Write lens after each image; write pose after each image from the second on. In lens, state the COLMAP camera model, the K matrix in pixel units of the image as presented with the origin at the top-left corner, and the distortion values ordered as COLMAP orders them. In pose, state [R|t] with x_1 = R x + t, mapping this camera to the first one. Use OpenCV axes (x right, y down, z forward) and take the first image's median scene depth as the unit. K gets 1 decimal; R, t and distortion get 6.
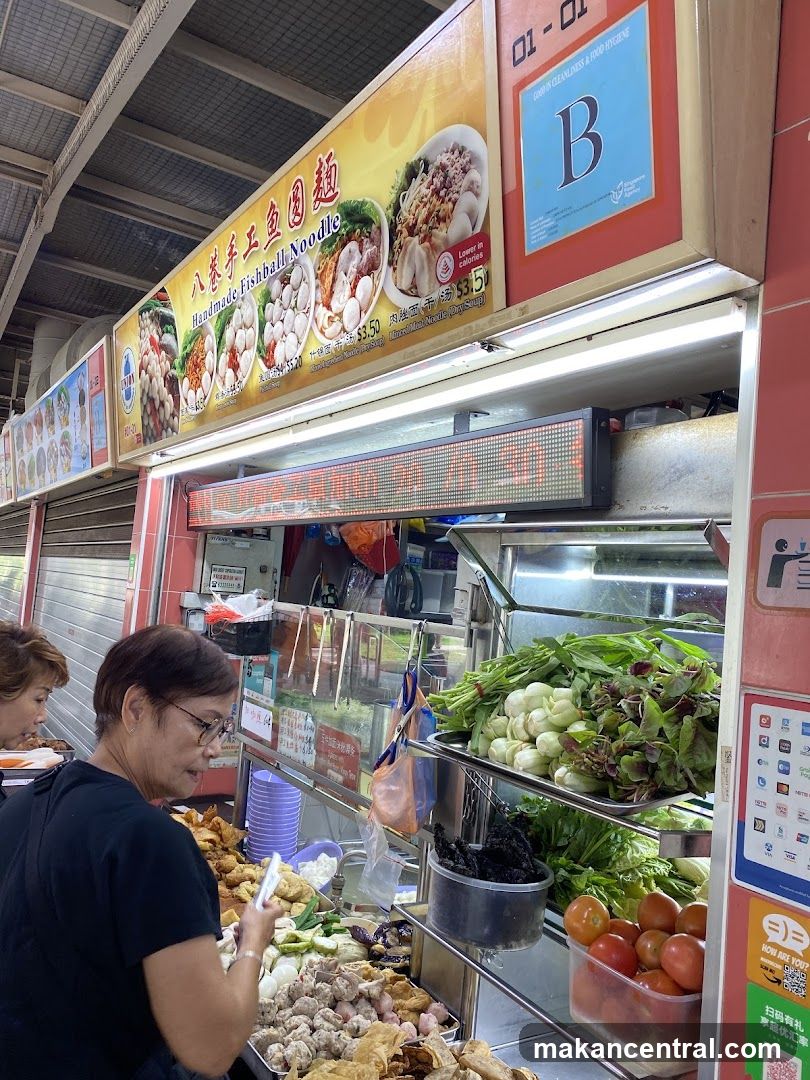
lens RADIAL K [[820.8, 0, 404.2], [0, 820.8, 539.5], [0, 0, 1]] dist [0.019077, 0.024155]
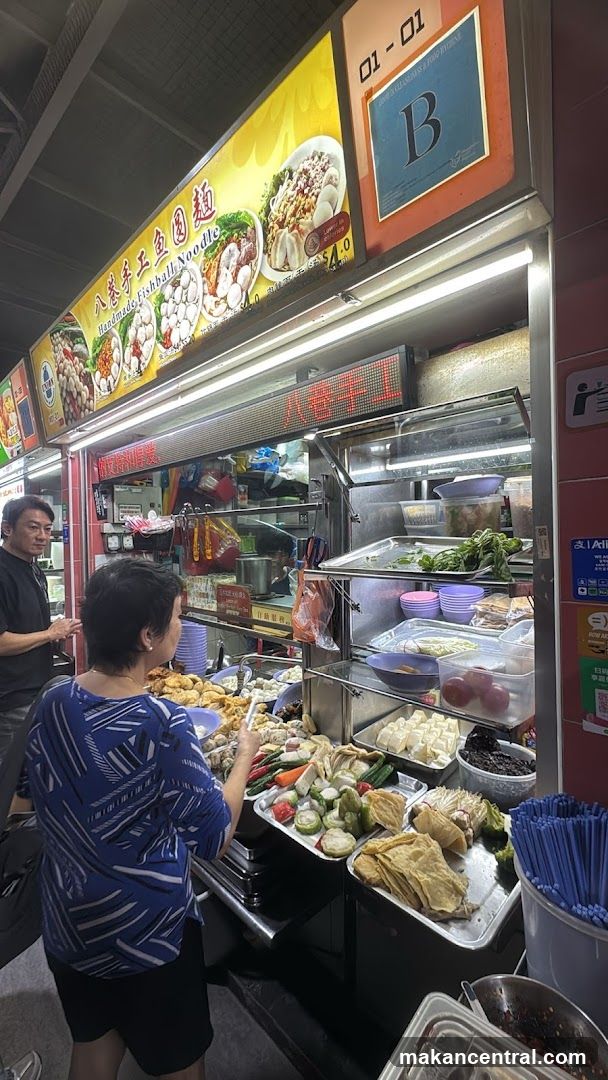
lens RADIAL K [[448.1, 0, 300.4], [0, 448.1, 532.5], [0, 0, 1]] dist [0.014268, 0.000985]
pose [[0.971762, -0.108306, 0.209637, -0.160563], [0.093685, 0.992503, 0.078493, 0.095298], [-0.216566, -0.056637, 0.974624, 0.152359]]
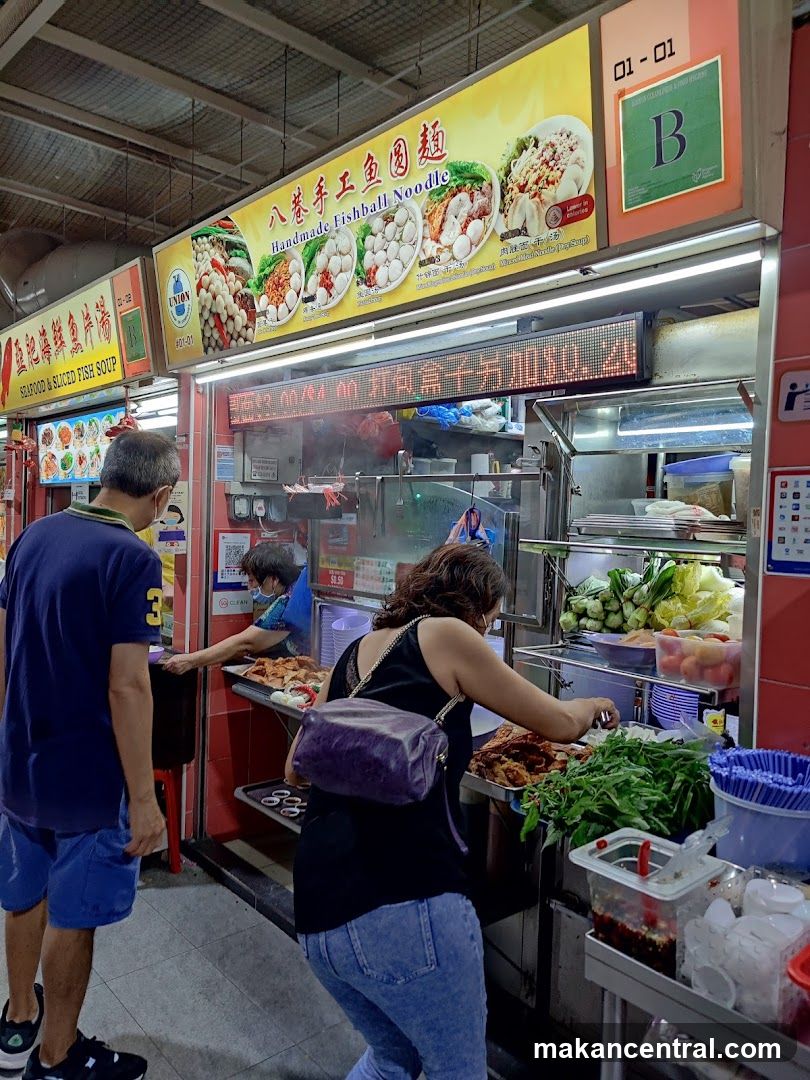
lens RADIAL K [[820.8, 0, 383.0], [0, 820.8, 552.0], [0, 0, 1]] dist [0.019077, 0.024155]
pose [[0.989945, -0.063044, 0.126627, -0.392502], [0.047272, 0.991167, 0.123909, 0.056873], [-0.133320, -0.116677, 0.984181, -0.401229]]
